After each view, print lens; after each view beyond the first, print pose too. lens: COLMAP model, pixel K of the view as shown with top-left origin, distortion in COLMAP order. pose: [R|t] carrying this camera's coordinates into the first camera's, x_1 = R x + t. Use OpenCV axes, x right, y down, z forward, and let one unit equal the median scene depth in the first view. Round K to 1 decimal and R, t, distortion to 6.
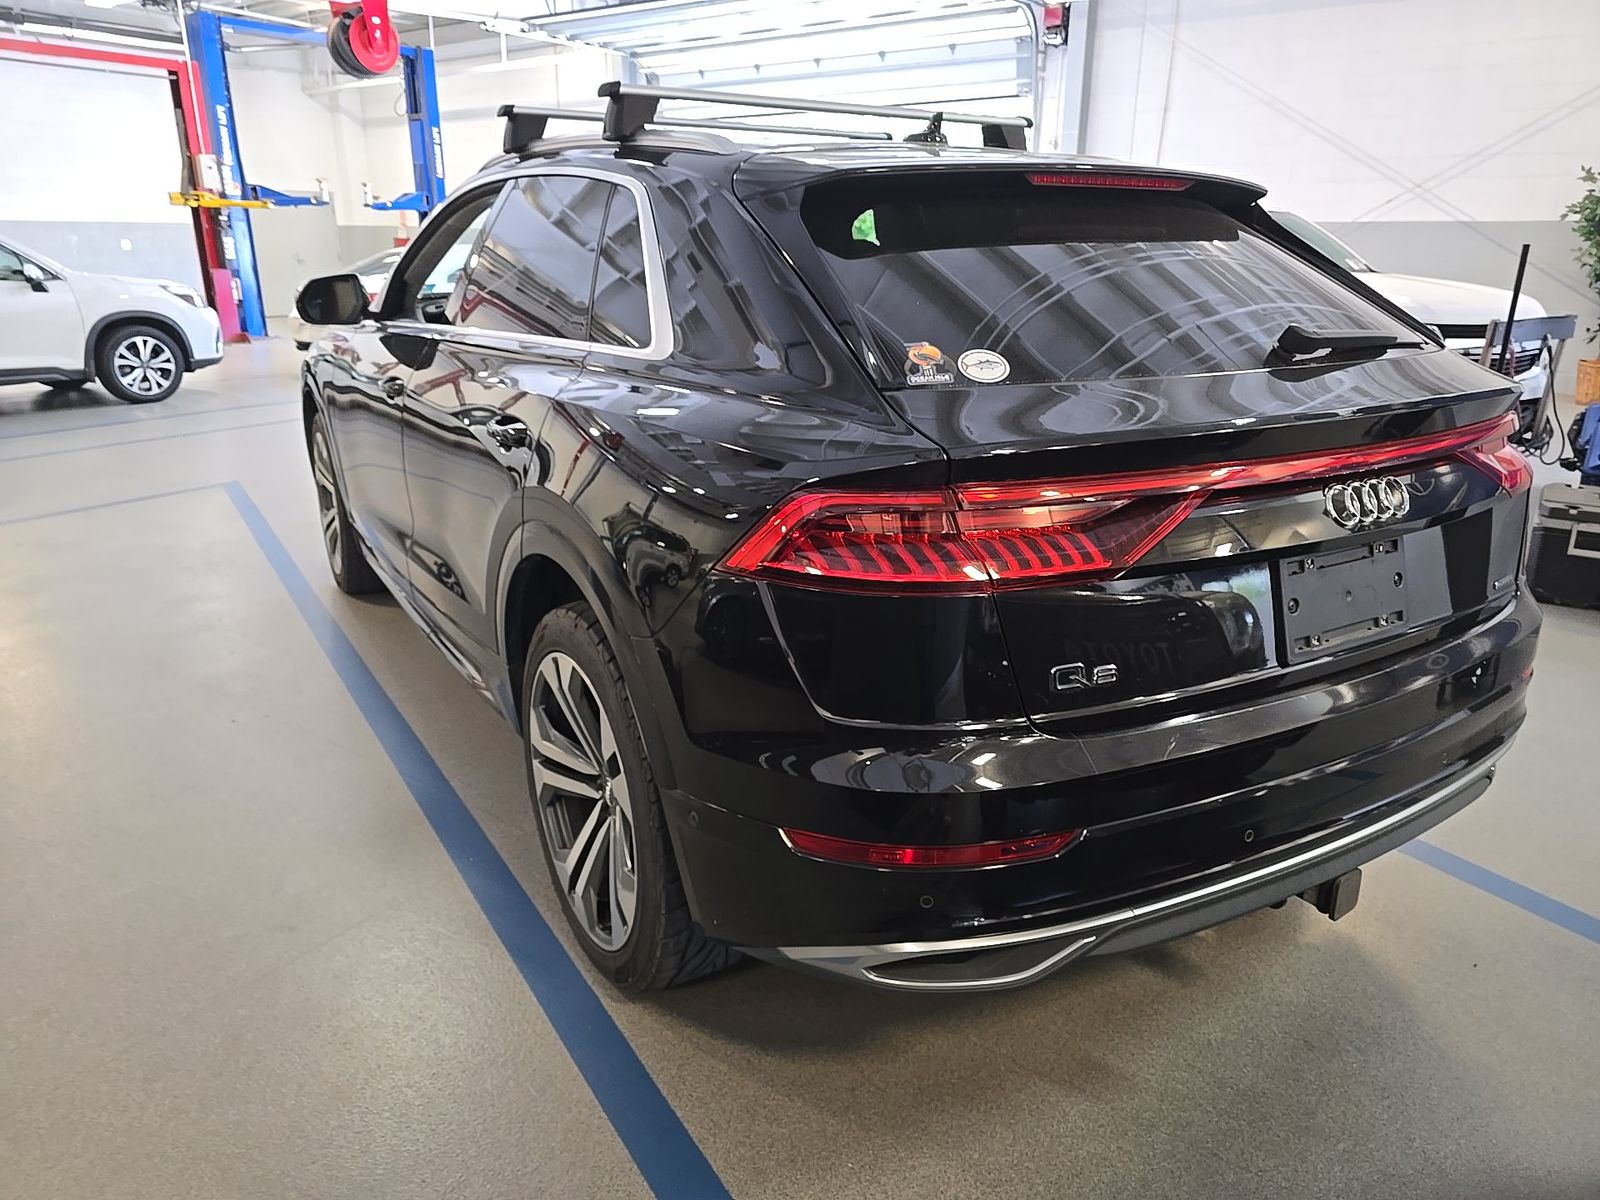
lens RADIAL K [[1080.8, 0, 808.0], [0, 1080.8, 588.9], [0, 0, 1]] dist [0.030034, -0.027845]
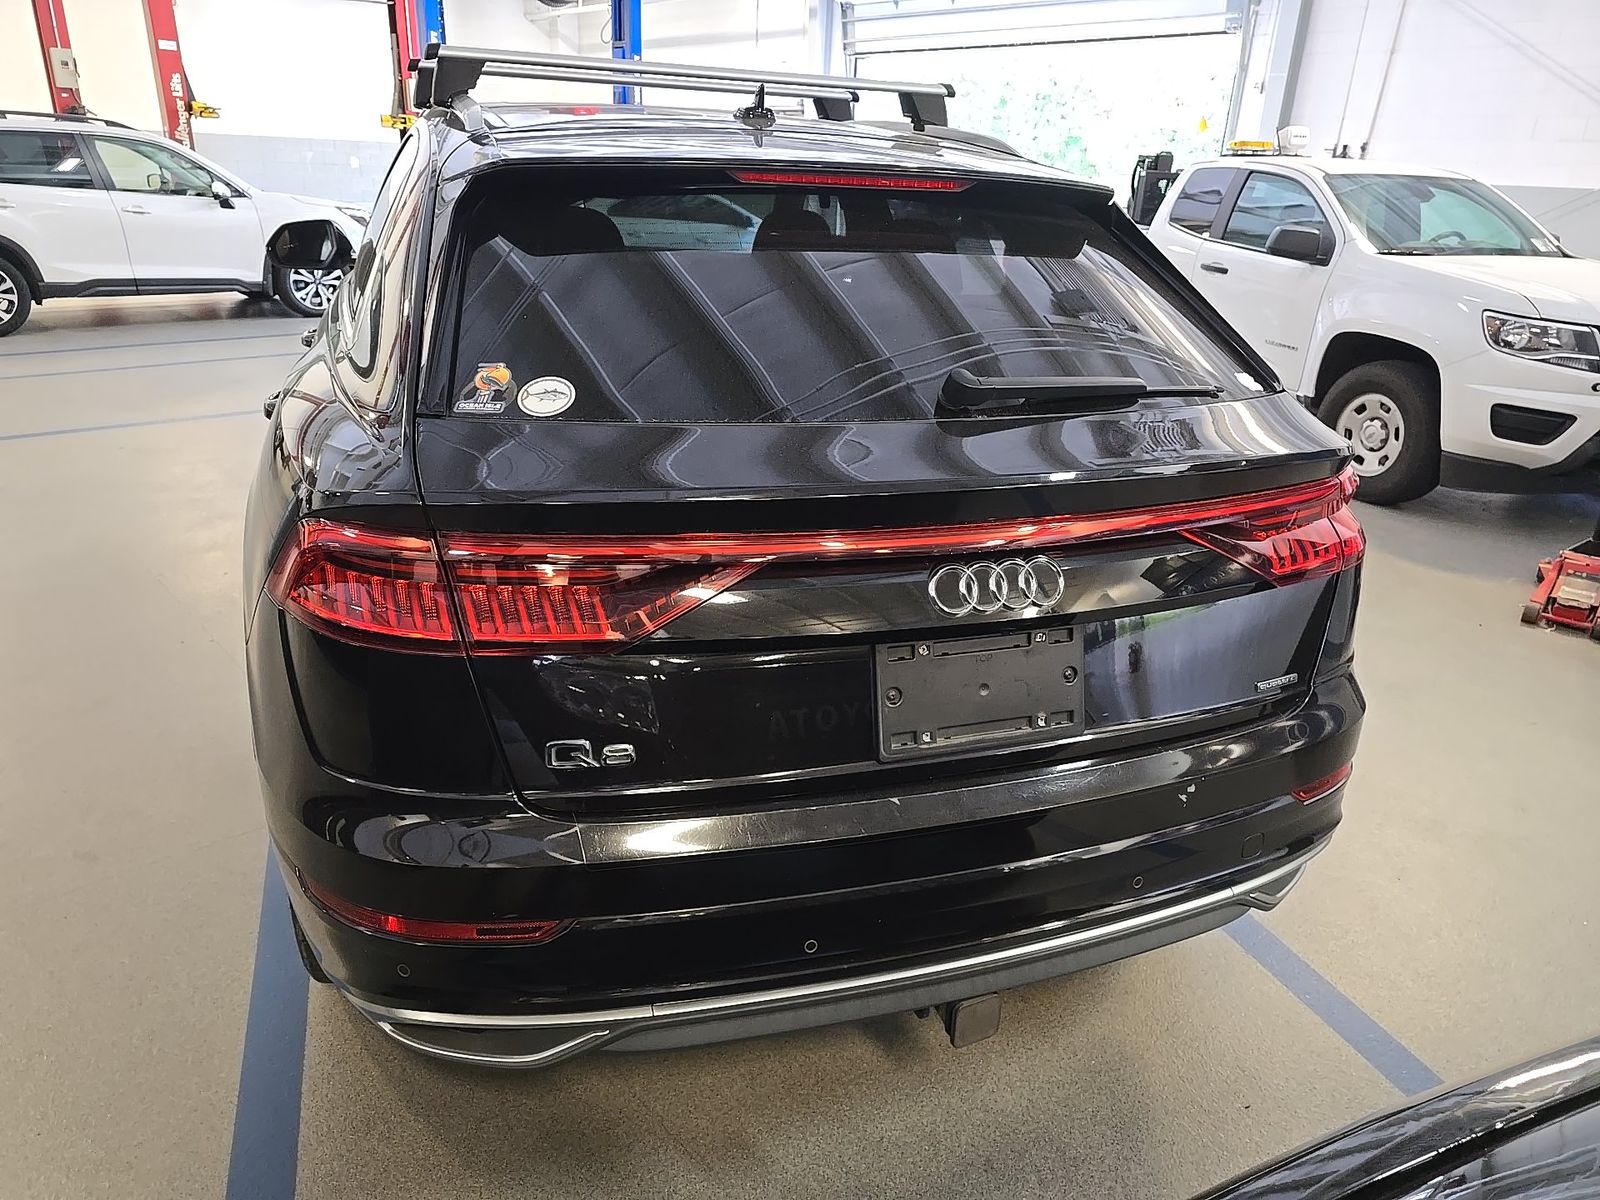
lens RADIAL K [[1080.8, 0, 810.9], [0, 1080.8, 585.9], [0, 0, 1]] dist [0.030034, -0.027845]
pose [[0.978008, 0.106205, -0.179503, 0.092075], [-0.096478, 0.993396, 0.062098, -0.020917], [0.184913, -0.043414, 0.981795, 0.024499]]
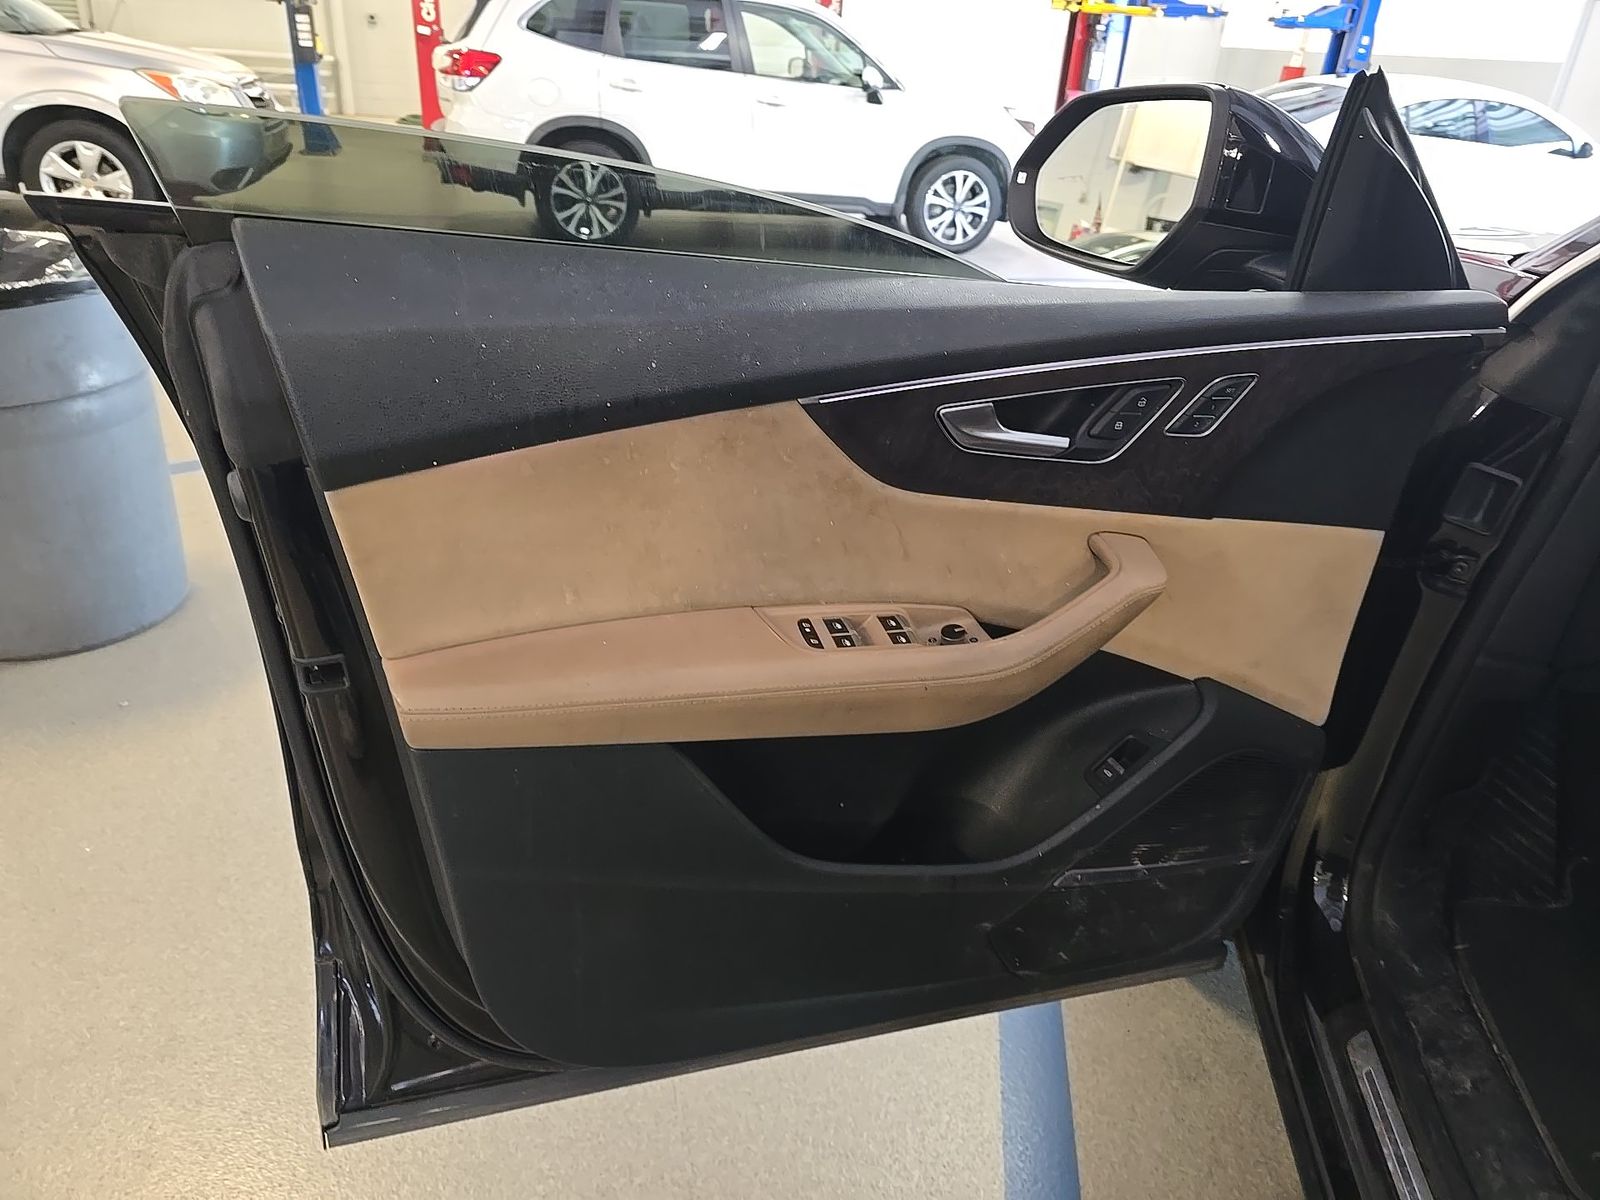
lens RADIAL K [[1080.8, 0, 797.1], [0, 1080.8, 605.4], [0, 0, 1]] dist [0.030034, -0.027845]
pose [[0.756135, 0.338518, -0.560058, -0.141490], [-0.254339, 0.940550, 0.225117, -0.077360], [0.602969, -0.027775, 0.797281, 0.269176]]
